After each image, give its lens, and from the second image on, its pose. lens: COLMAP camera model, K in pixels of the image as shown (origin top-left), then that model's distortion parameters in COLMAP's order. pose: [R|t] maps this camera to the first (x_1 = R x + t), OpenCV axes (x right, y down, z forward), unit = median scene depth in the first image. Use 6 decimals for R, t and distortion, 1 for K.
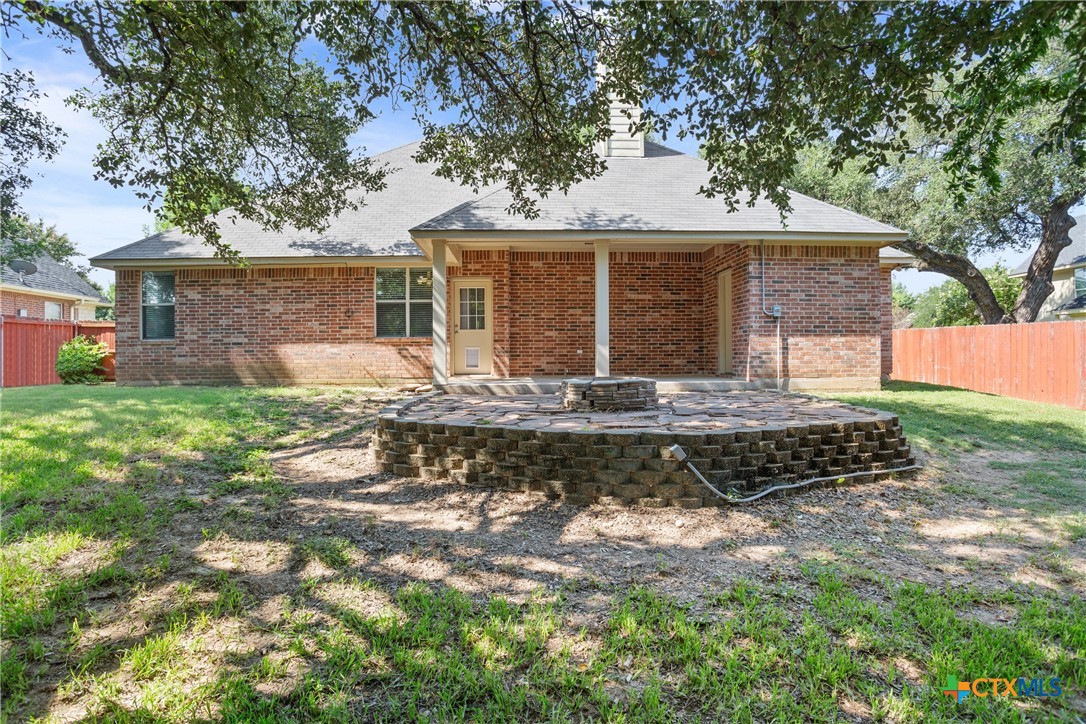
lens RADIAL K [[547.6, 0, 480.8], [0, 547.6, 360.7], [0, 0, 1]] dist [-0.049981, 0.001309]
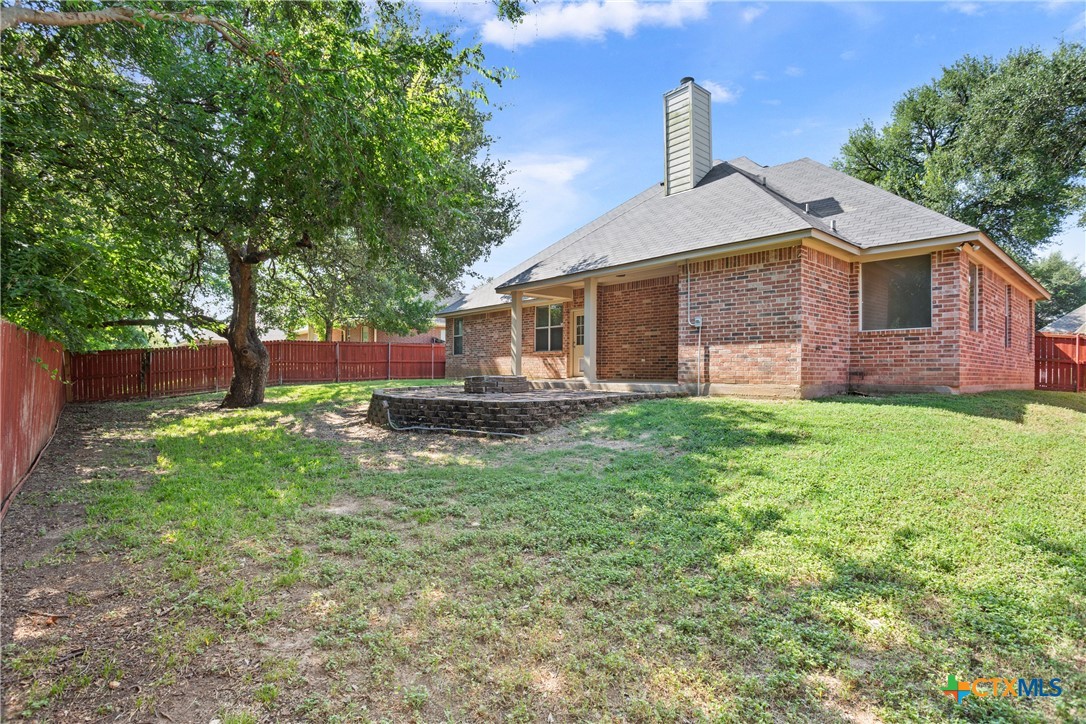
lens RADIAL K [[559.1, 0, 551.5], [0, 559.1, 365.5], [0, 0, 1]] dist [-0.033938, 0.000456]
pose [[0.621969, 0.002383, -0.783038, 1.119323], [-0.014668, 0.999855, -0.008608, 0.009572], [0.782904, 0.016840, 0.621914, 0.054148]]
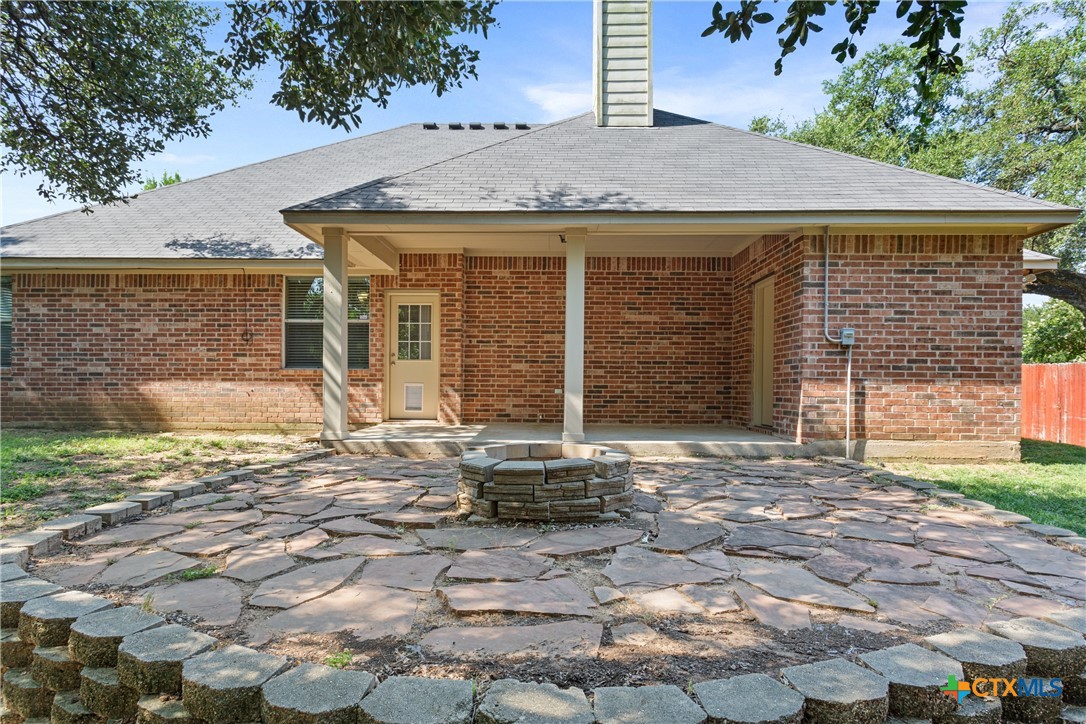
lens RADIAL K [[512.0, 0, 496.8], [0, 512.0, 388.8], [0, 0, 1]] dist [0.008070, -0.001836]
pose [[0.998643, 0.015466, -0.049720, 0.141750], [-0.015438, 0.999880, 0.000954, -0.020843], [0.049729, -0.000185, 0.998763, 0.322004]]
